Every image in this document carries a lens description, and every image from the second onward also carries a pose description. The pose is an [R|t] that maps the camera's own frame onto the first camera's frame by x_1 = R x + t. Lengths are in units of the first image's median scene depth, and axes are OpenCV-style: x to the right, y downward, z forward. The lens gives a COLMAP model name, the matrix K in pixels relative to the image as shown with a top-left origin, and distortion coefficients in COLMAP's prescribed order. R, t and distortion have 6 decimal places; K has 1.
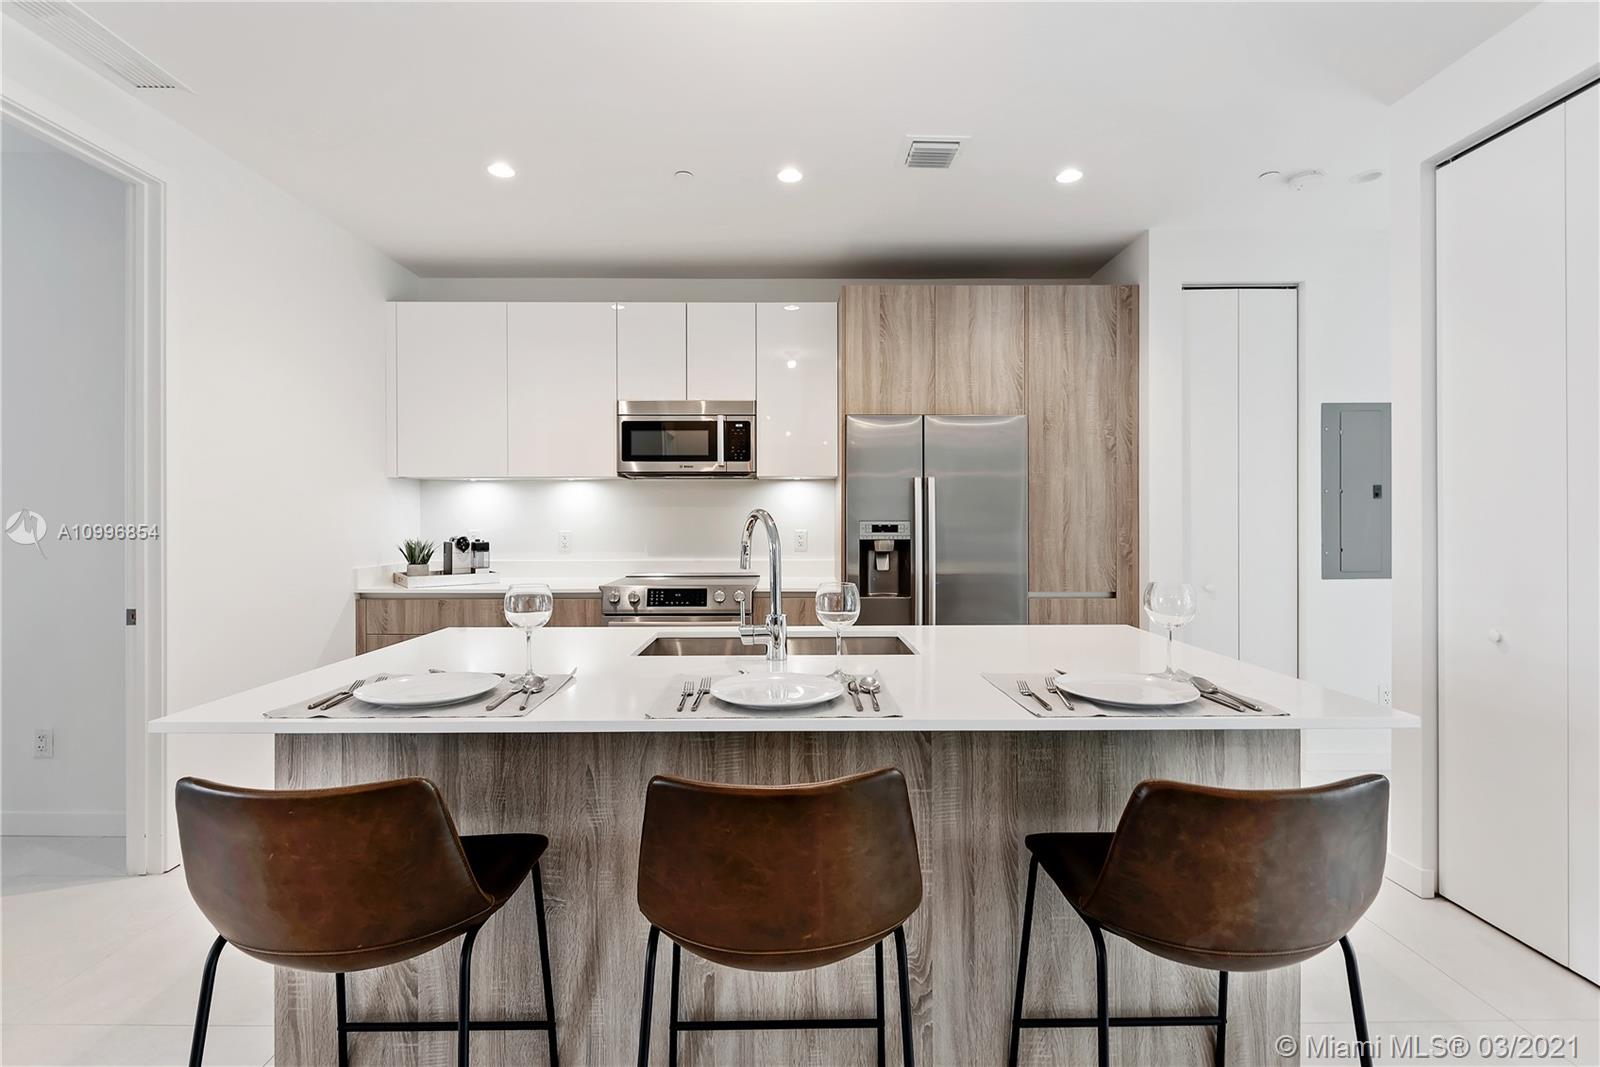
lens RADIAL K [[730.0, 0, 800.1], [0, 730.0, 520.0], [0, 0, 1]] dist [0.004807, -0.001018]
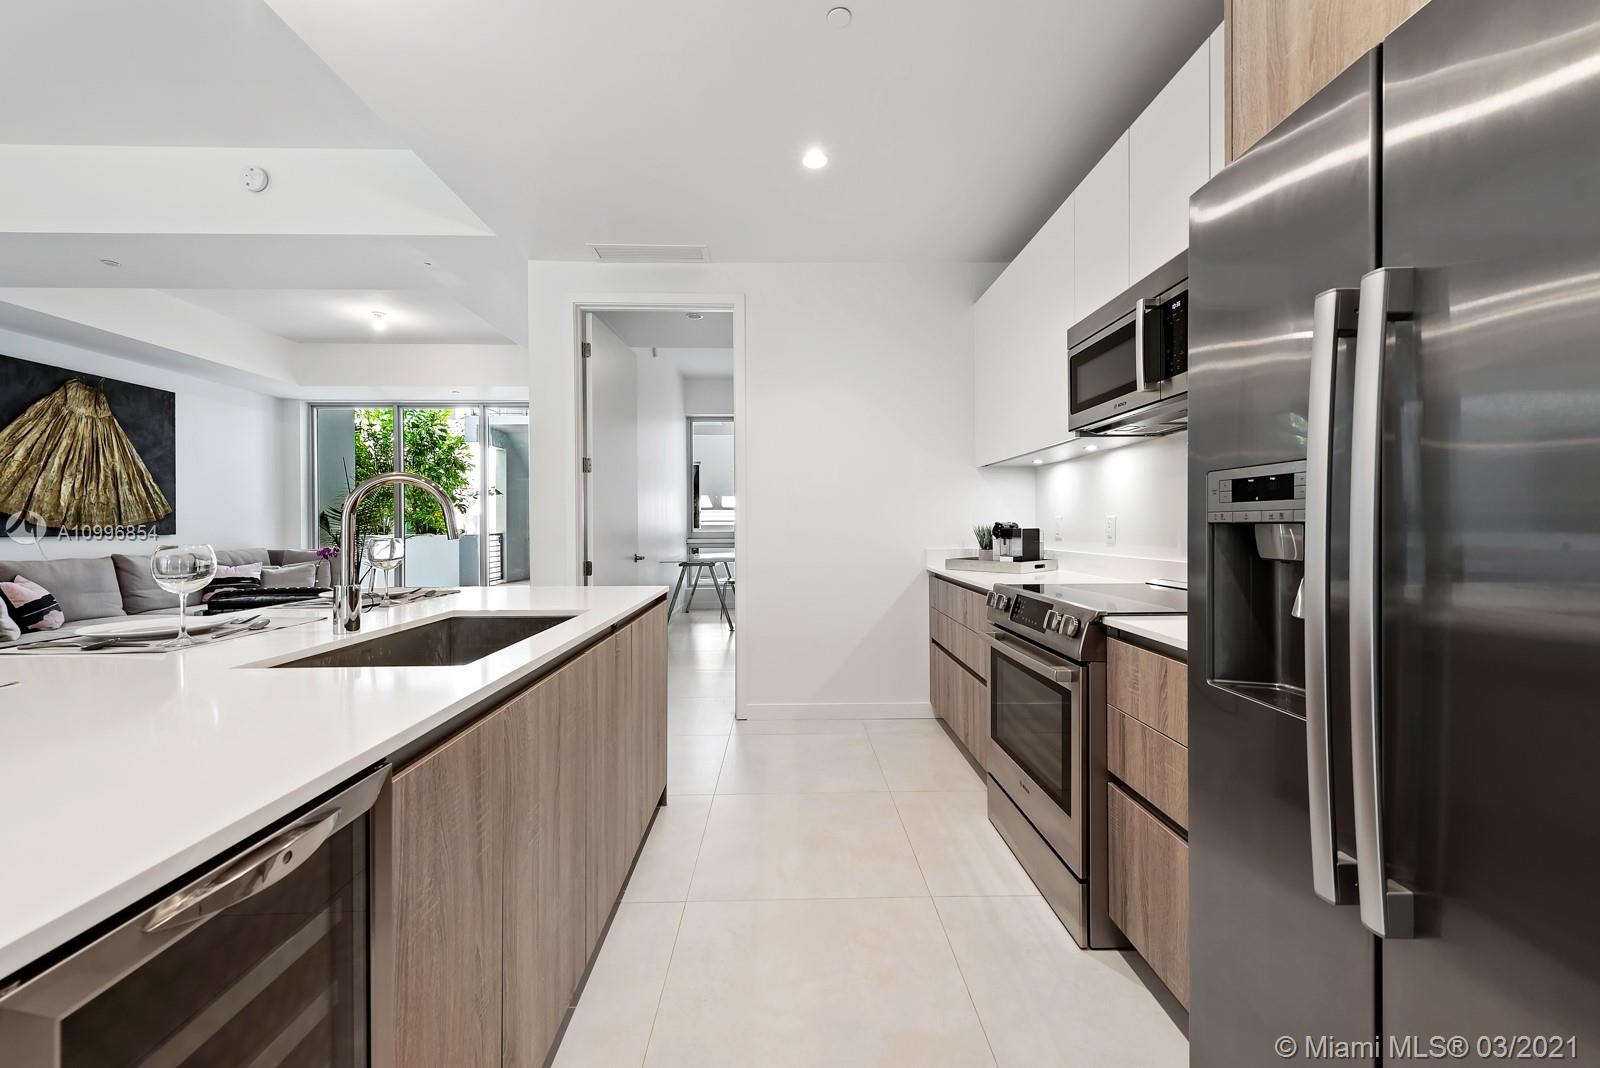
lens RADIAL K [[633.4, 0, 795.8], [0, 633.4, 526.1], [0, 0, 1]] dist [0.001067, 0.000020]
pose [[0.001676, 0.002165, -0.999996, 0.383977], [0.002520, 0.999994, 0.002169, 0.026332], [0.999995, -0.002523, 0.001670, 0.772706]]
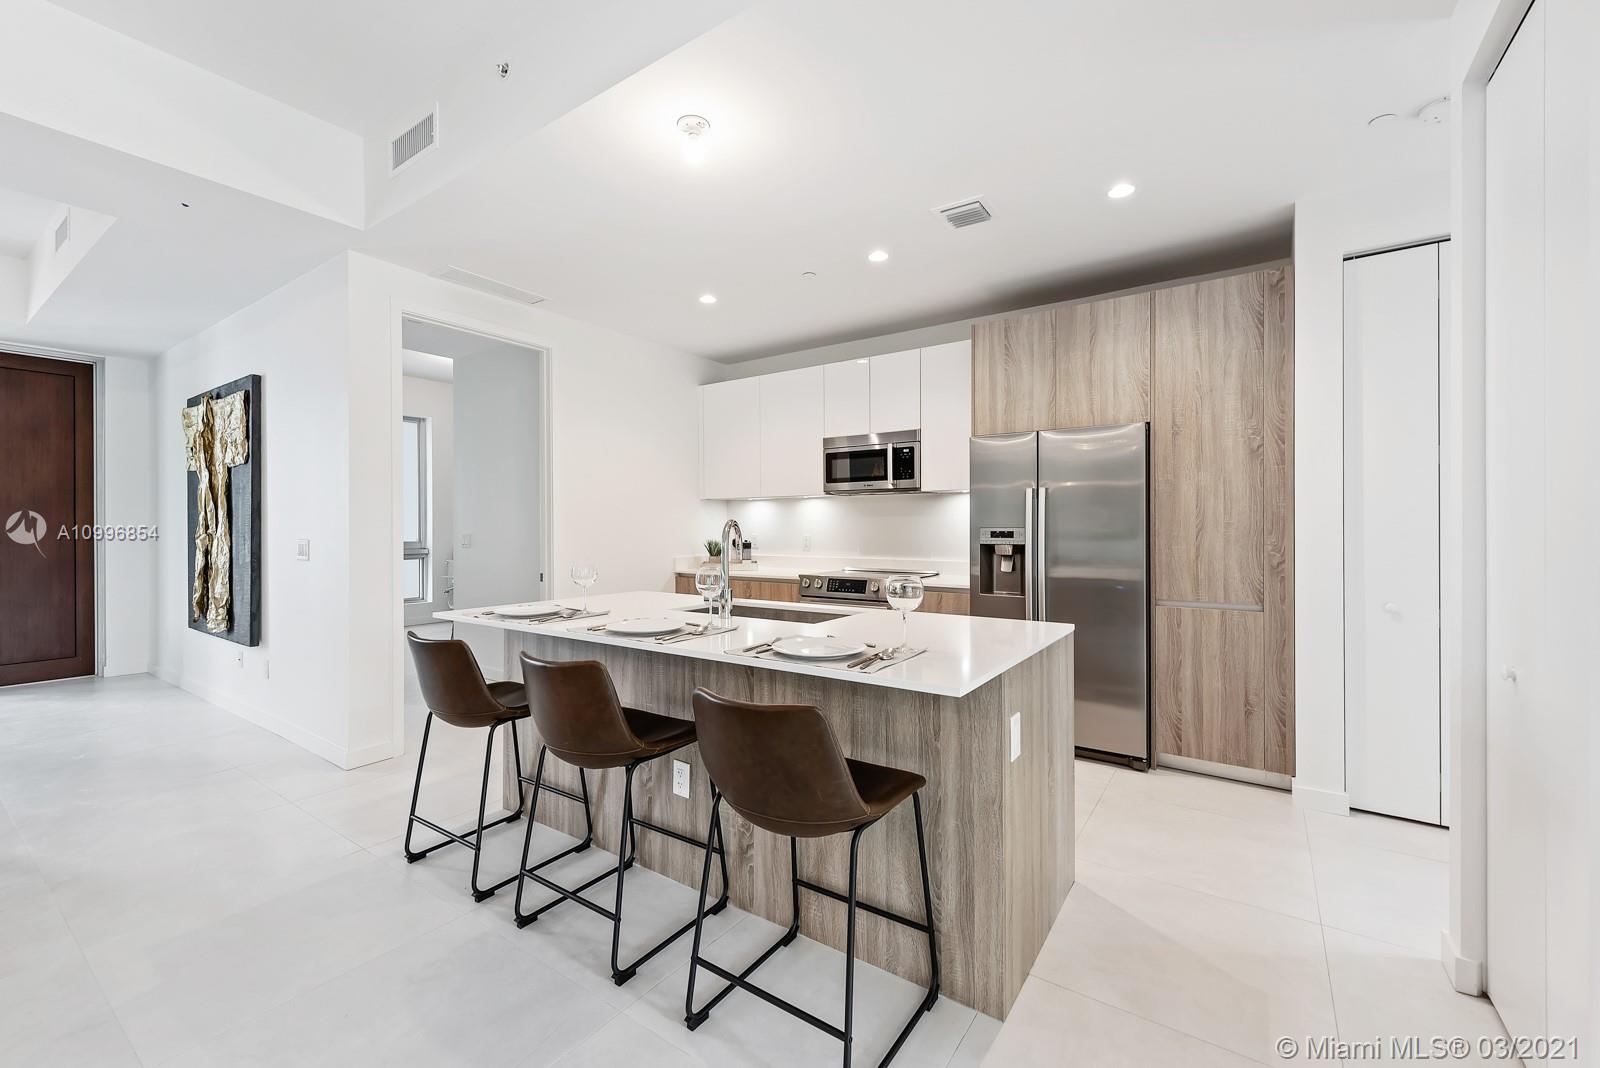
lens RADIAL K [[659.0, 0, 801.5], [0, 659.0, 533.4], [0, 0, 1]] dist [0.004720, -0.000193]
pose [[0.813900, 0.006033, -0.580974, 0.444484], [-0.001253, 0.999962, 0.008628, 0.001567], [0.581004, -0.006294, 0.813877, -0.012360]]
